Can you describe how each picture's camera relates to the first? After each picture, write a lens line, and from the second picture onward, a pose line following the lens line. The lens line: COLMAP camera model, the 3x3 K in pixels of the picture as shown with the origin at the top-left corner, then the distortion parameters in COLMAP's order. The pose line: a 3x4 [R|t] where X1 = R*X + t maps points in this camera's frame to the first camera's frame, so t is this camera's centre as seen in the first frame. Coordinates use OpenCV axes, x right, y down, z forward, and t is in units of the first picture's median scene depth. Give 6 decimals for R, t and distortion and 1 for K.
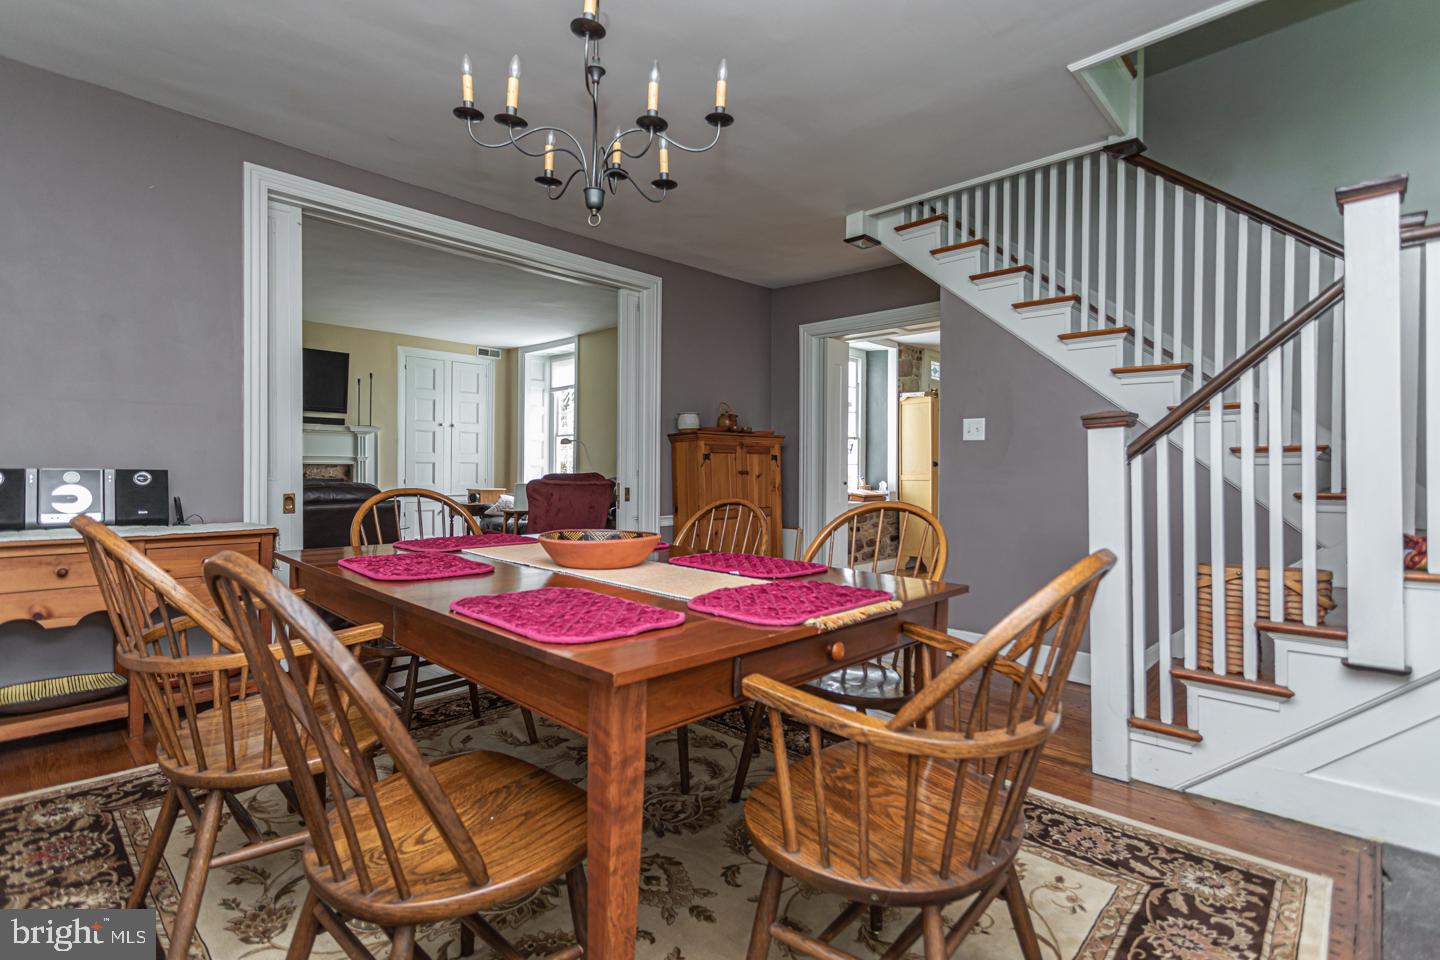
lens RADIAL K [[696.8, 0, 726.7], [0, 696.8, 471.7], [0, 0, 1]] dist [0.001045, -0.000633]
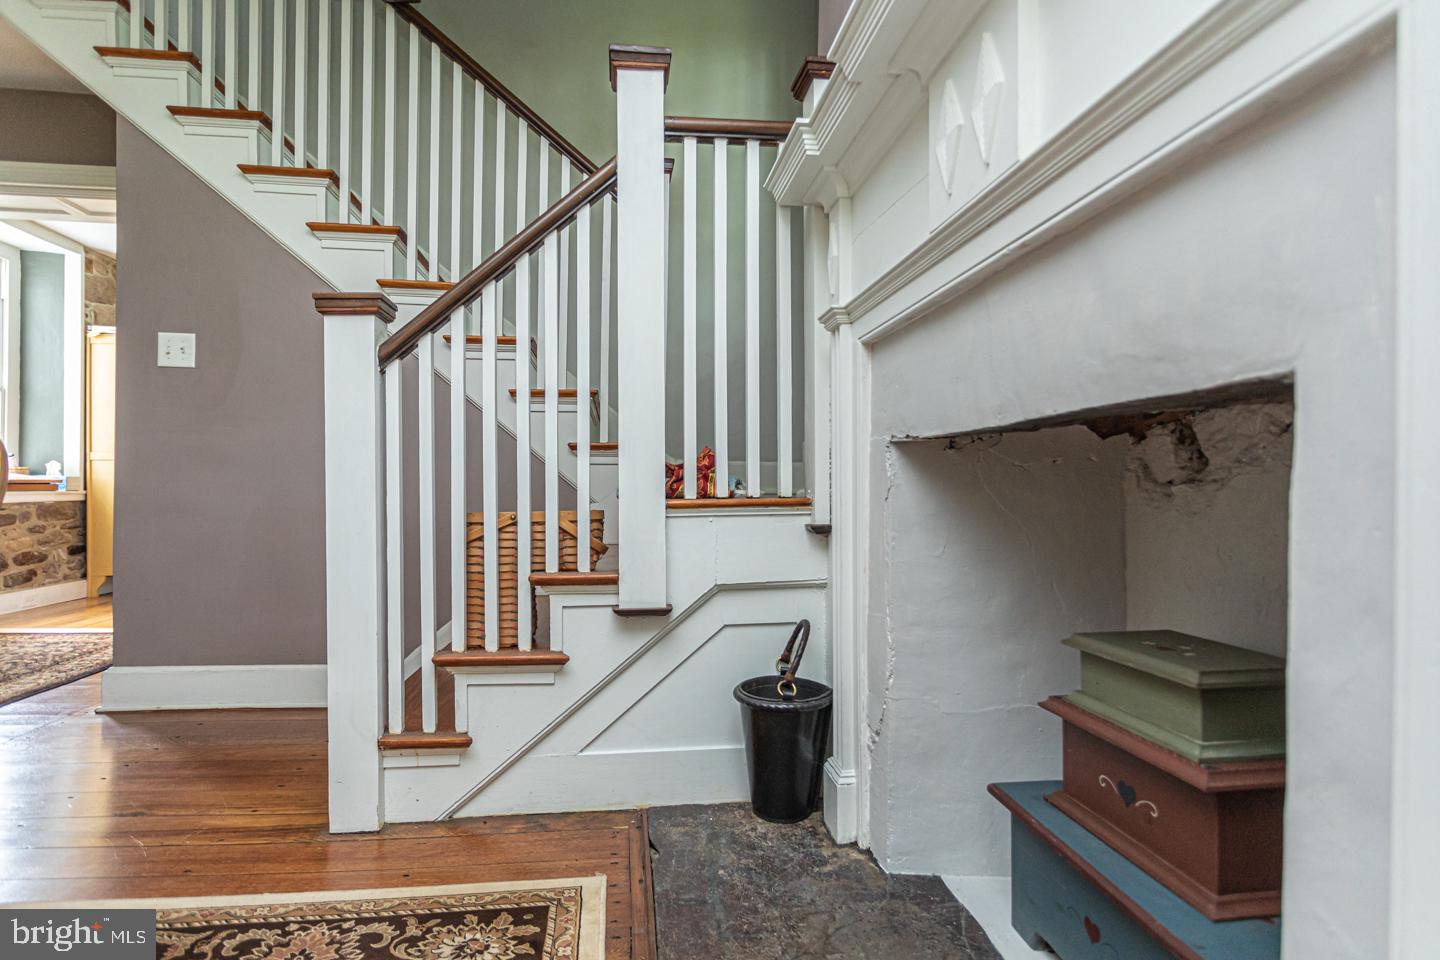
lens RADIAL K [[795.2, 0, 720.0], [0, 795.2, 480.0], [0, 0, 1]] dist [-0.001916, 0.000434]
pose [[0.642263, 0.004162, 0.766473, 0.204097], [-0.002589, 0.999991, -0.003260, 0.107348], [-0.766480, 0.000109, 0.642269, 0.254570]]
